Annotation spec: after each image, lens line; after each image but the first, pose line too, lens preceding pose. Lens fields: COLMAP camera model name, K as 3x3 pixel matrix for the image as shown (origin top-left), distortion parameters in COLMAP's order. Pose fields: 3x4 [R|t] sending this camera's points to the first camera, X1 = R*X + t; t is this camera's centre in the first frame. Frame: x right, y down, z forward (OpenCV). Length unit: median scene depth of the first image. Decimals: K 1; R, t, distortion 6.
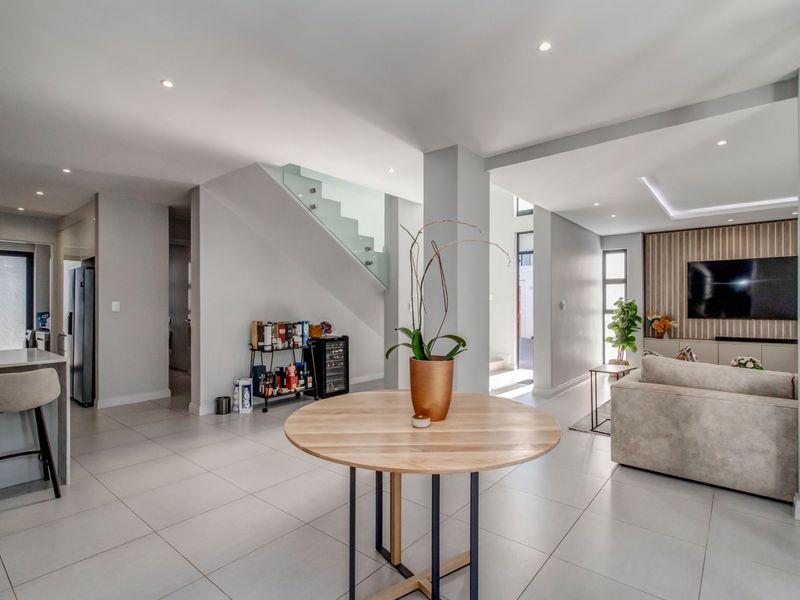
lens RADIAL K [[414.3, 0, 395.0], [0, 414.3, 299.0], [0, 0, 1]] dist [0.000045, 0.002212]
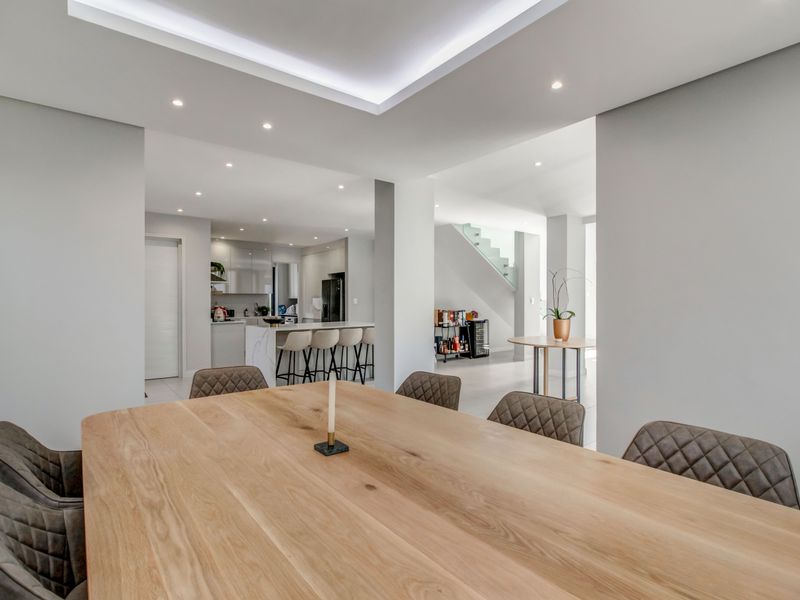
lens RADIAL K [[414.3, 0, 393.2], [0, 414.3, 296.1], [0, 0, 1]] dist [0.000045, 0.002212]
pose [[0.977305, -0.003125, -0.211815, -0.148443], [0.003735, 0.999990, 0.002481, -0.006788], [0.211805, -0.003216, 0.977307, -0.673467]]
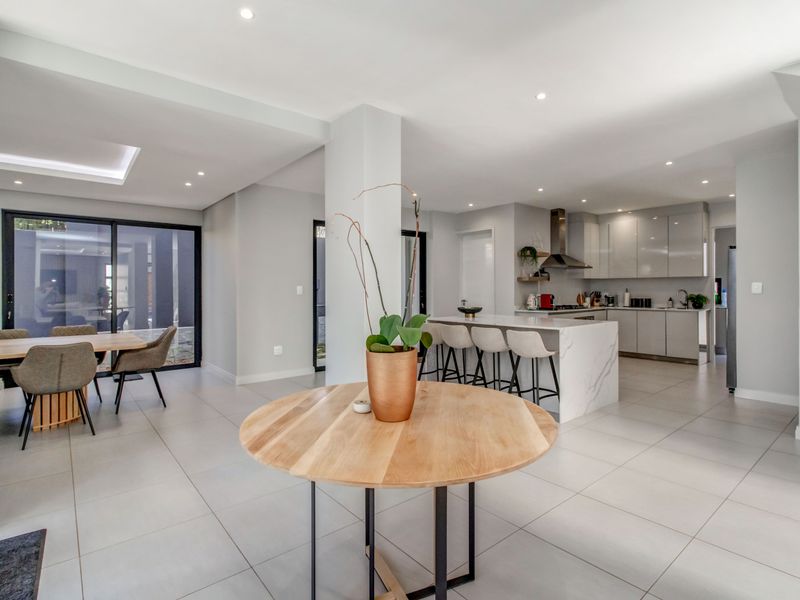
lens RADIAL K [[414.3, 0, 385.8], [0, 414.3, 292.7], [0, 0, 1]] dist [0.000045, 0.002212]
pose [[-0.199852, 0.013848, -0.979728, 0.356964], [0.019433, 0.999759, 0.010167, 0.004077], [0.979633, -0.017007, -0.200073, 0.397960]]
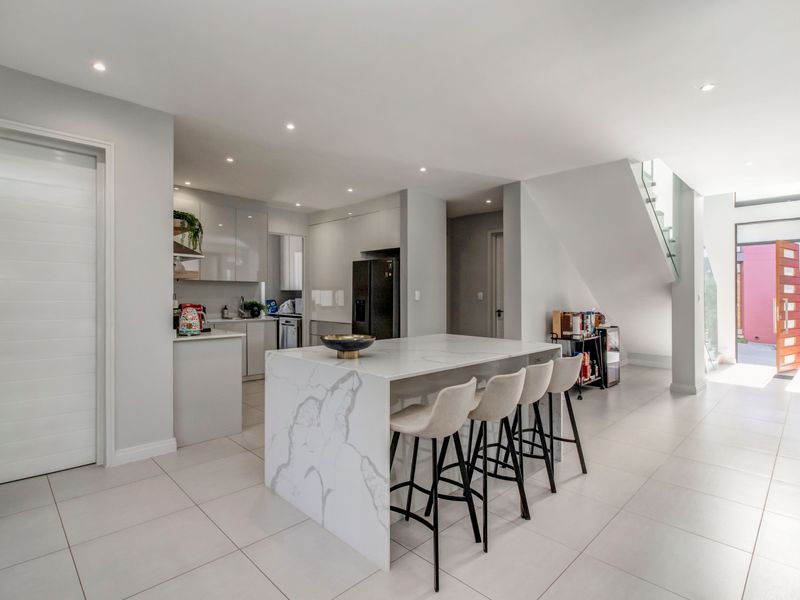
lens RADIAL K [[414.3, 0, 398.8], [0, 414.3, 295.8], [0, 0, 1]] dist [0.000045, 0.002212]
pose [[0.995820, 0.010929, -0.090678, -0.623950], [-0.009535, 0.999830, 0.015798, 0.002319], [0.090836, -0.014867, 0.995755, -0.067736]]
